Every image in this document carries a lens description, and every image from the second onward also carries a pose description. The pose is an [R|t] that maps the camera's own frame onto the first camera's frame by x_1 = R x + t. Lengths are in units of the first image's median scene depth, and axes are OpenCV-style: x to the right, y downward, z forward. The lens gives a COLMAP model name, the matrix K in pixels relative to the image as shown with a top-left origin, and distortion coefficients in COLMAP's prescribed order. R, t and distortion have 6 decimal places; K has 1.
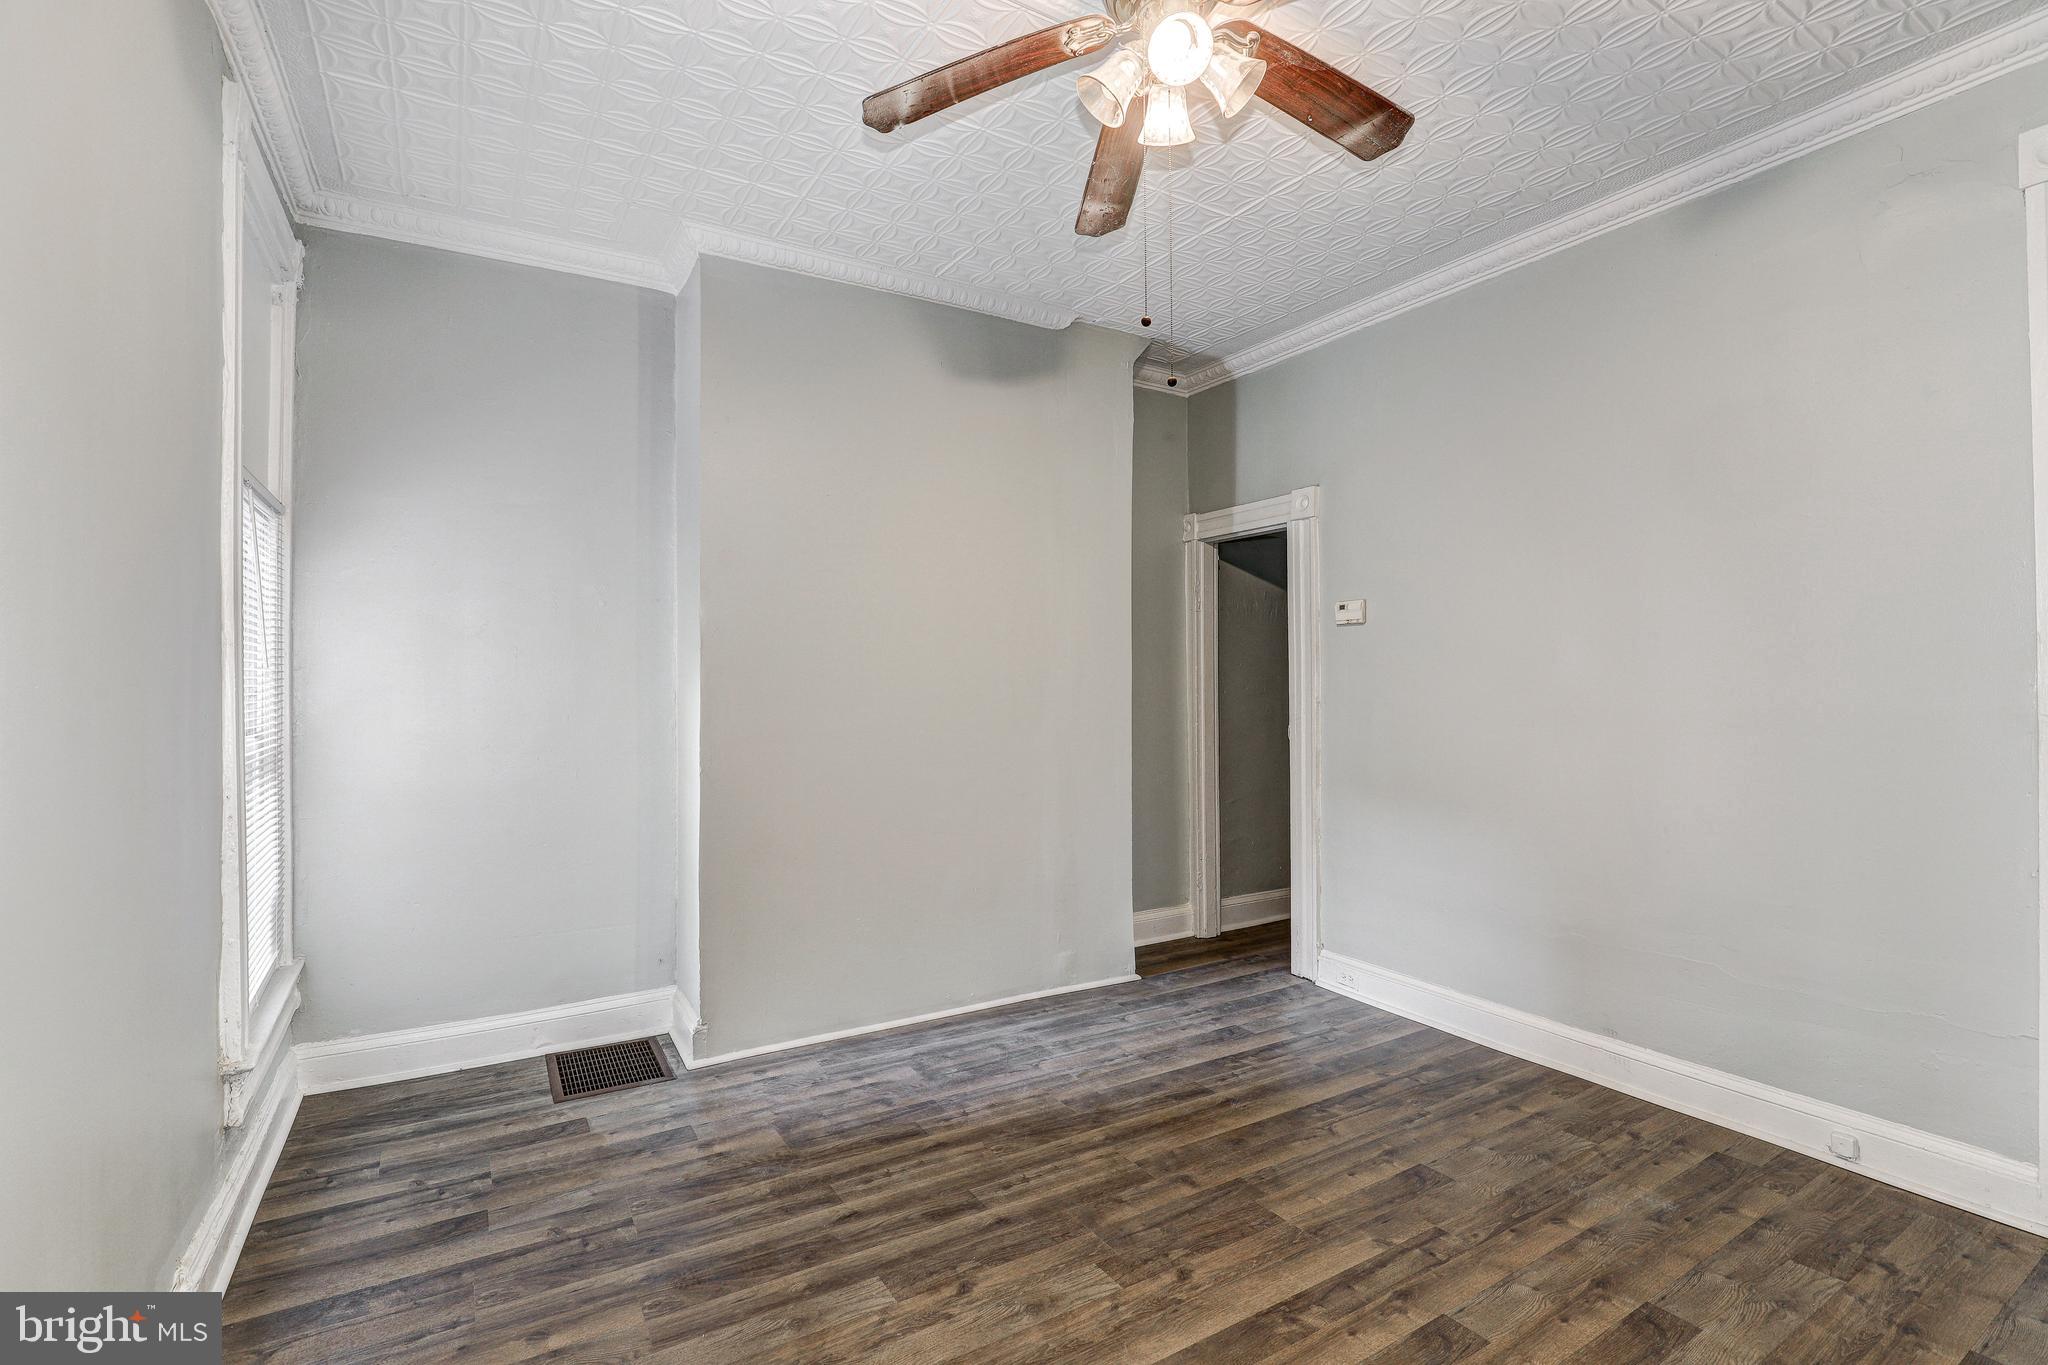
lens RADIAL K [[949.2, 0, 1040.5], [0, 949.2, 683.5], [0, 0, 1]] dist [-0.025047, 0.002778]
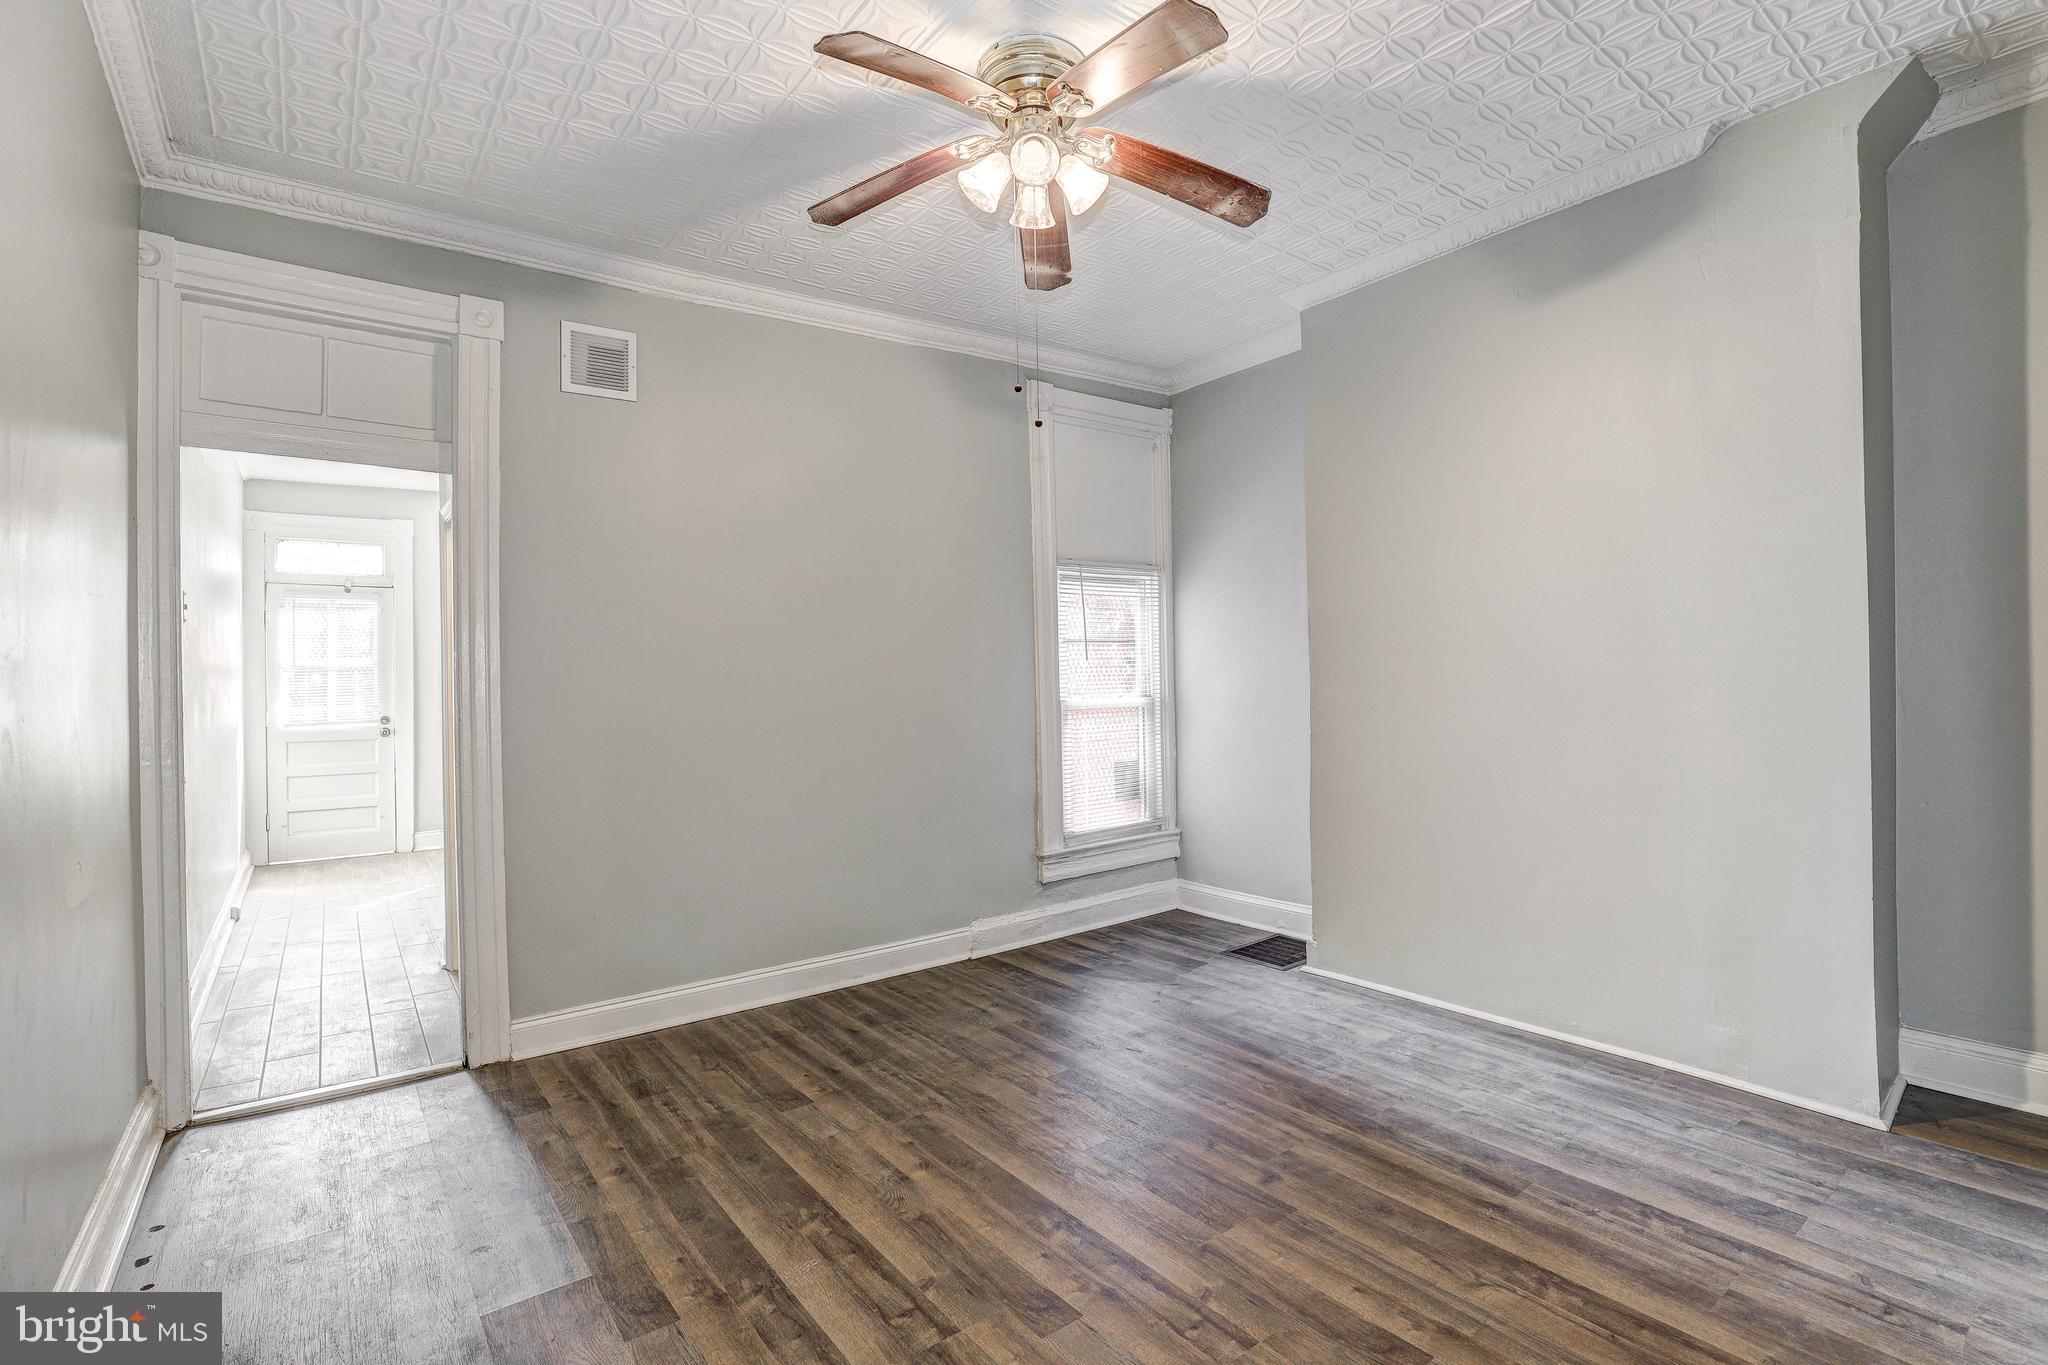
lens RADIAL K [[949.2, 0, 1042.8], [0, 949.2, 694.9], [0, 0, 1]] dist [-0.025047, 0.002778]
pose [[0.102313, 0.015680, -0.994629, 0.835111], [0.025717, 0.999500, 0.018402, 0.008487], [0.994420, -0.027461, 0.101859, 0.529948]]
